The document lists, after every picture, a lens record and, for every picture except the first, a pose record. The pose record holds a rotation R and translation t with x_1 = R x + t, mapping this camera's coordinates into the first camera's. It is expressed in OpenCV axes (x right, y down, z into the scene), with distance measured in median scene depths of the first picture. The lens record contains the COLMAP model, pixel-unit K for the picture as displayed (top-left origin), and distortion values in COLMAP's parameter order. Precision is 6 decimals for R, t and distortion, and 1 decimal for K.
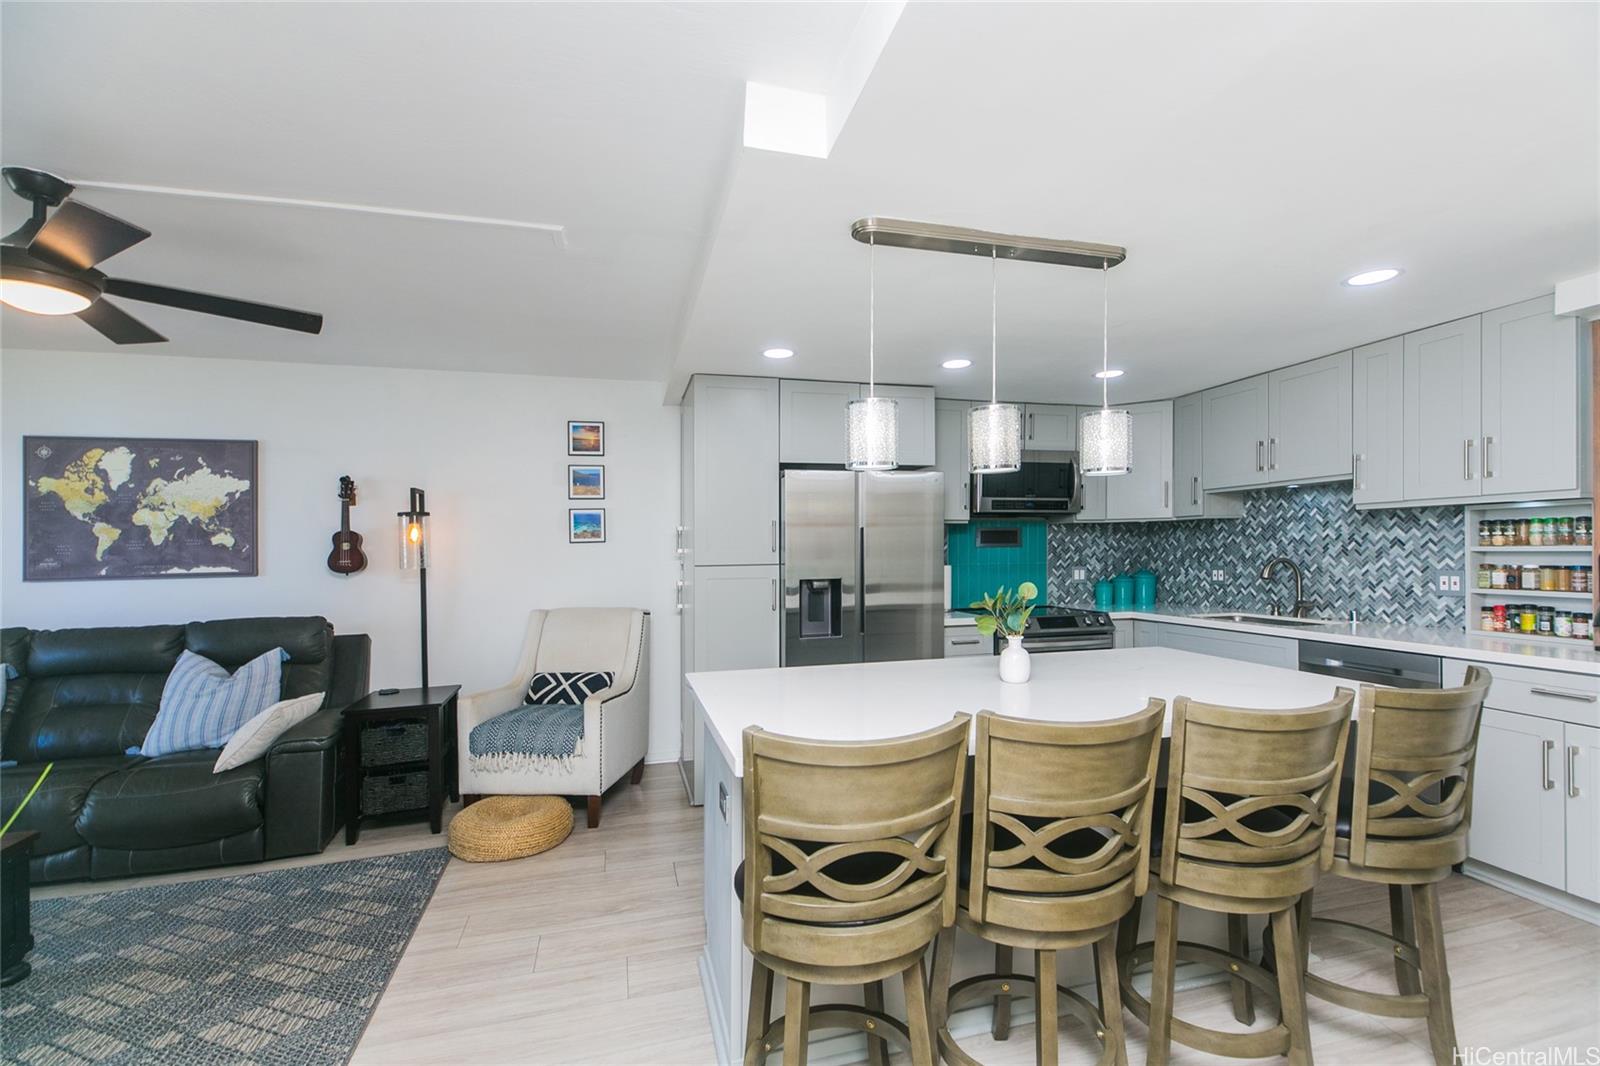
lens RADIAL K [[731.5, 0, 836.7], [0, 731.5, 537.3], [0, 0, 1]] dist [0.023770, -0.009362]
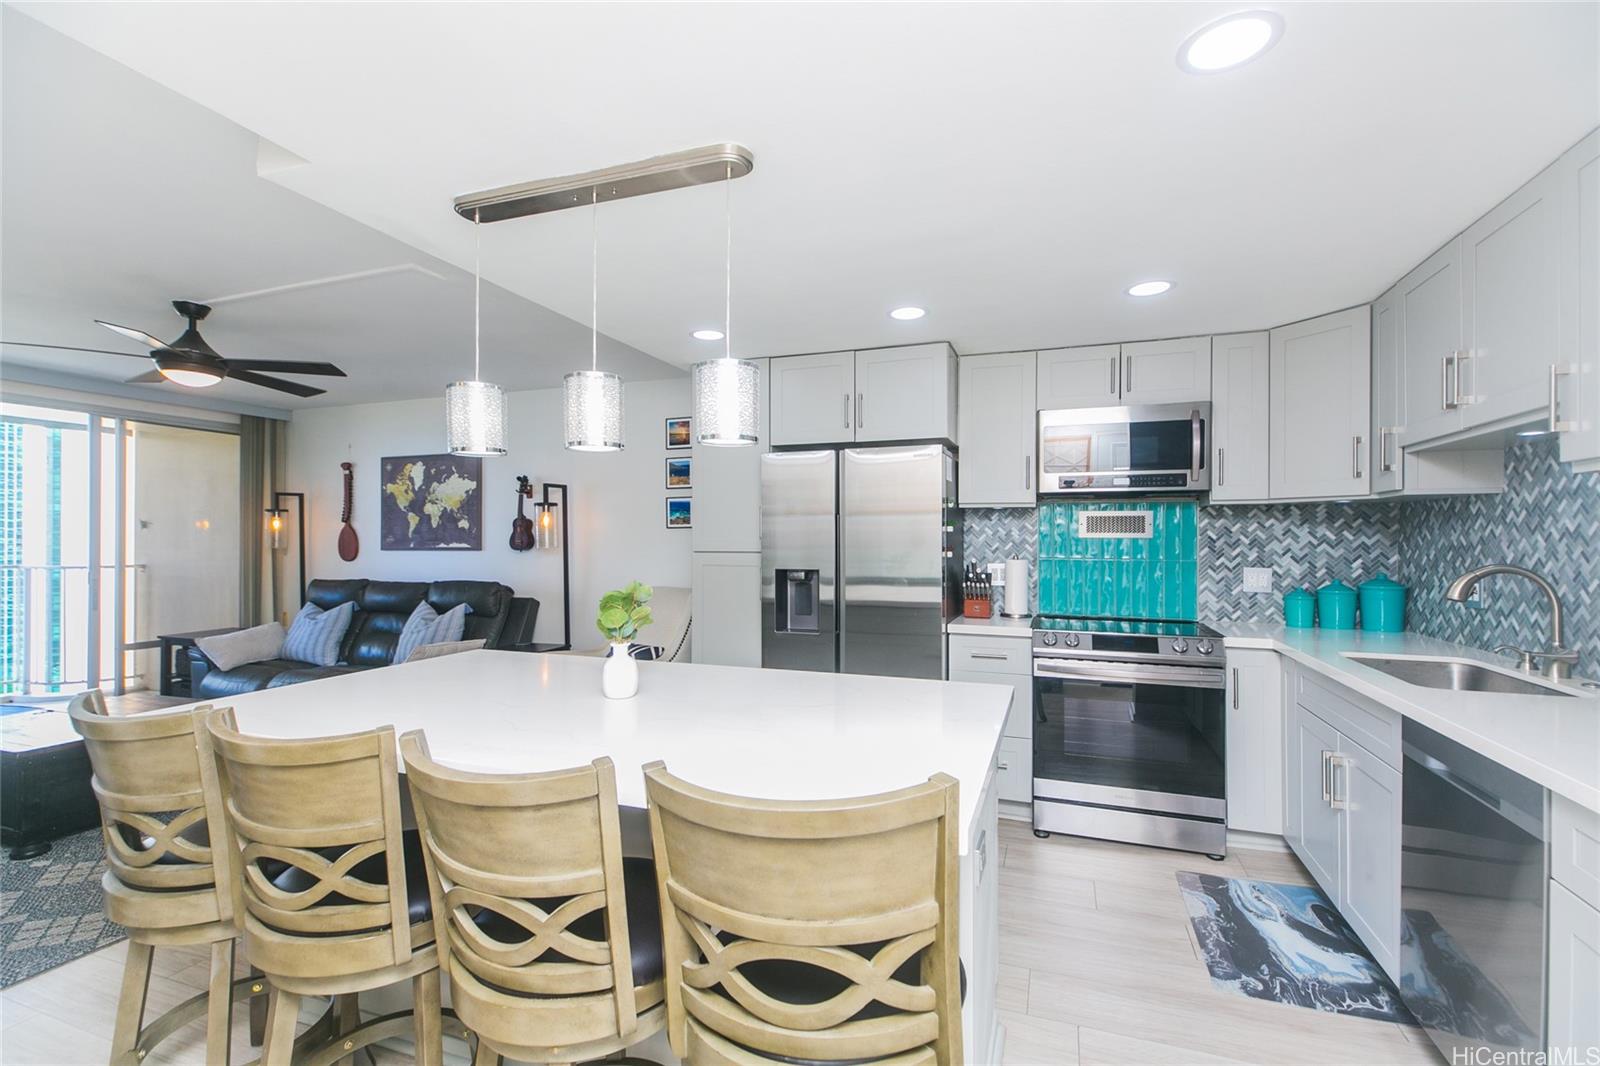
lens RADIAL K [[738.2, 0, 810.4], [0, 738.2, 529.4], [0, 0, 1]] dist [0.018584, -0.000643]
pose [[0.805191, 0.008483, -0.592955, 0.553660], [-0.002624, 0.999939, 0.010743, -0.003581], [0.593009, -0.007094, 0.805164, 0.261262]]
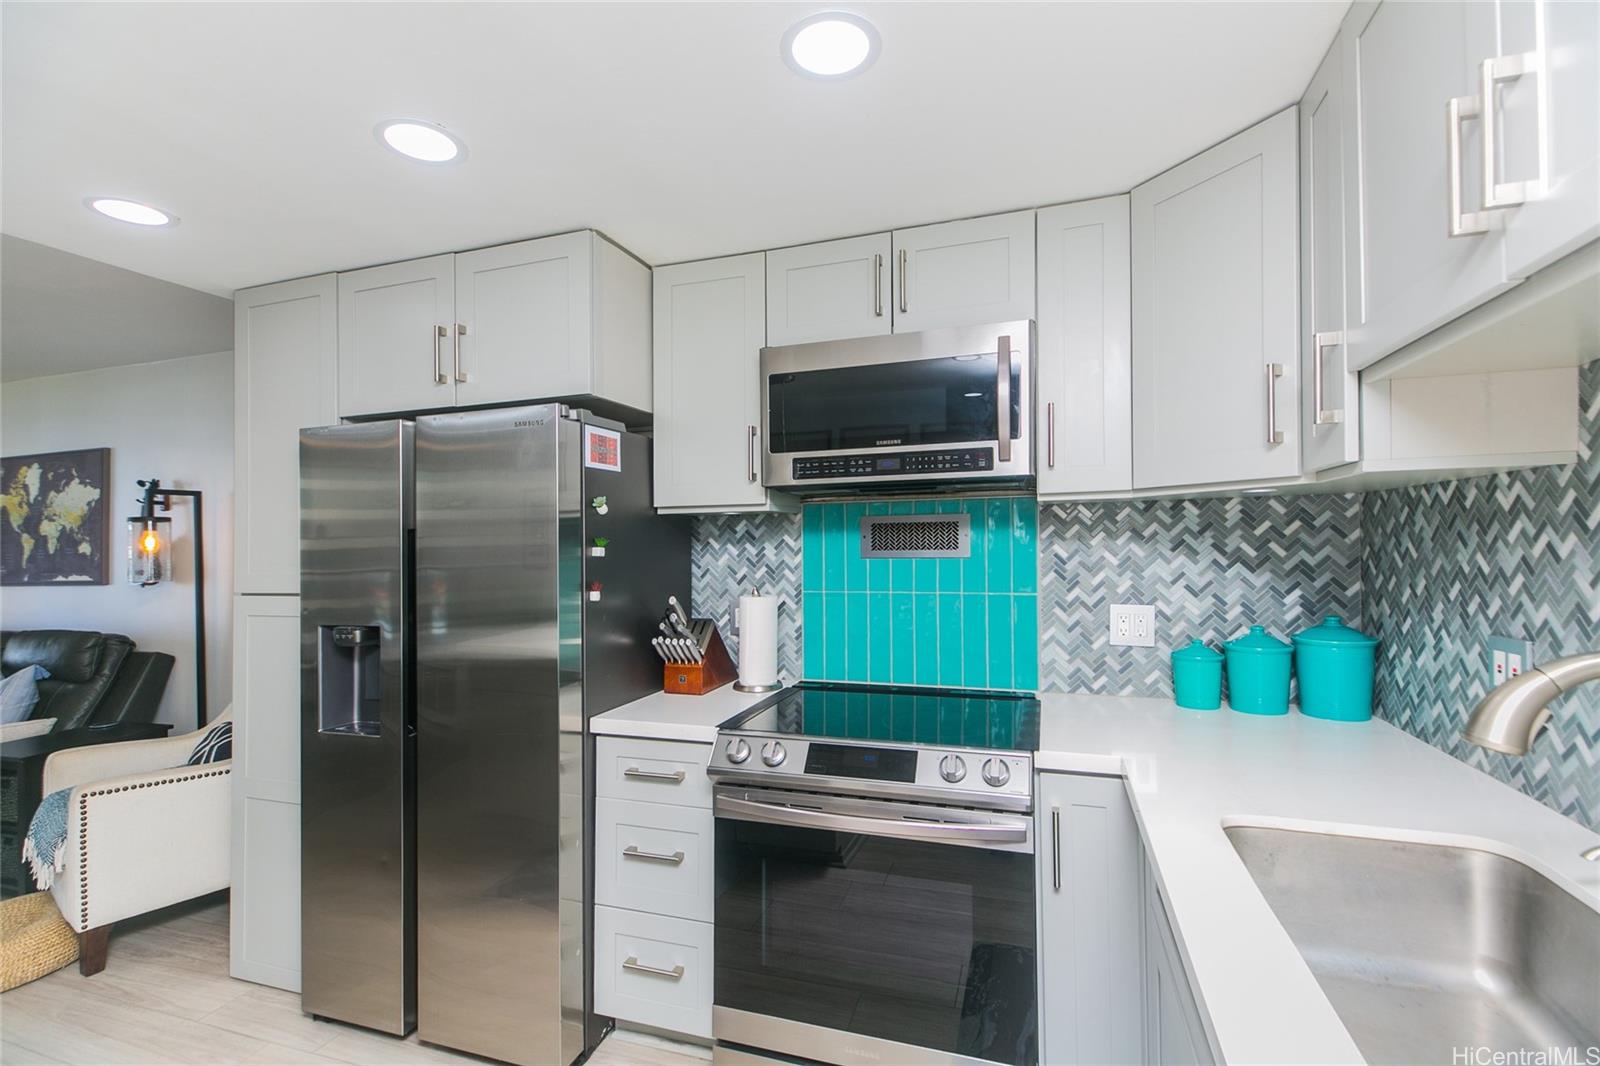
lens RADIAL K [[738.7, 0, 800.0], [0, 738.7, 533.0], [0, 0, 1]] dist [0.031242, -0.011994]
pose [[0.813199, -0.008832, -0.581919, 0.576886], [0.016752, 0.999826, 0.008236, -0.010282], [0.581745, -0.016446, 0.813205, 0.751149]]
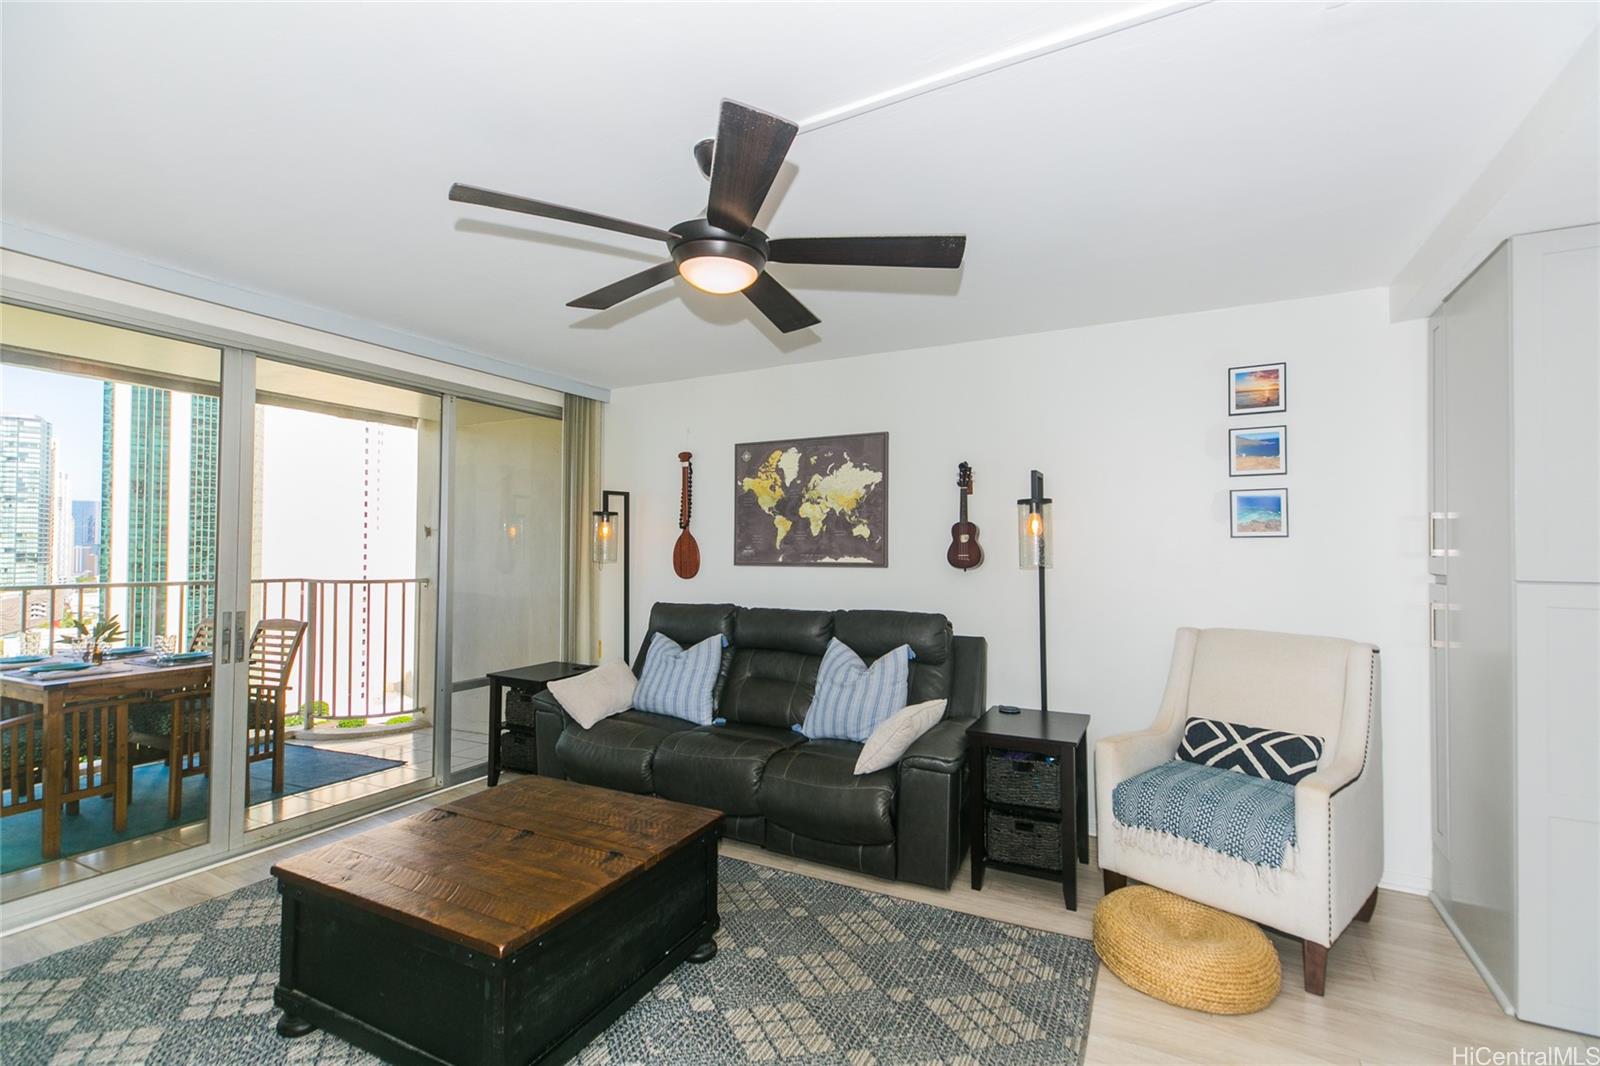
lens RADIAL K [[733.2, 0, 794.6], [0, 733.2, 526.6], [0, 0, 1]] dist [0.025417, -0.000004]
pose [[0.710058, -0.000500, -0.704143, -0.182642], [-0.004829, 0.999973, -0.005580, 0.003296], [0.704127, 0.007362, 0.710036, 0.217011]]
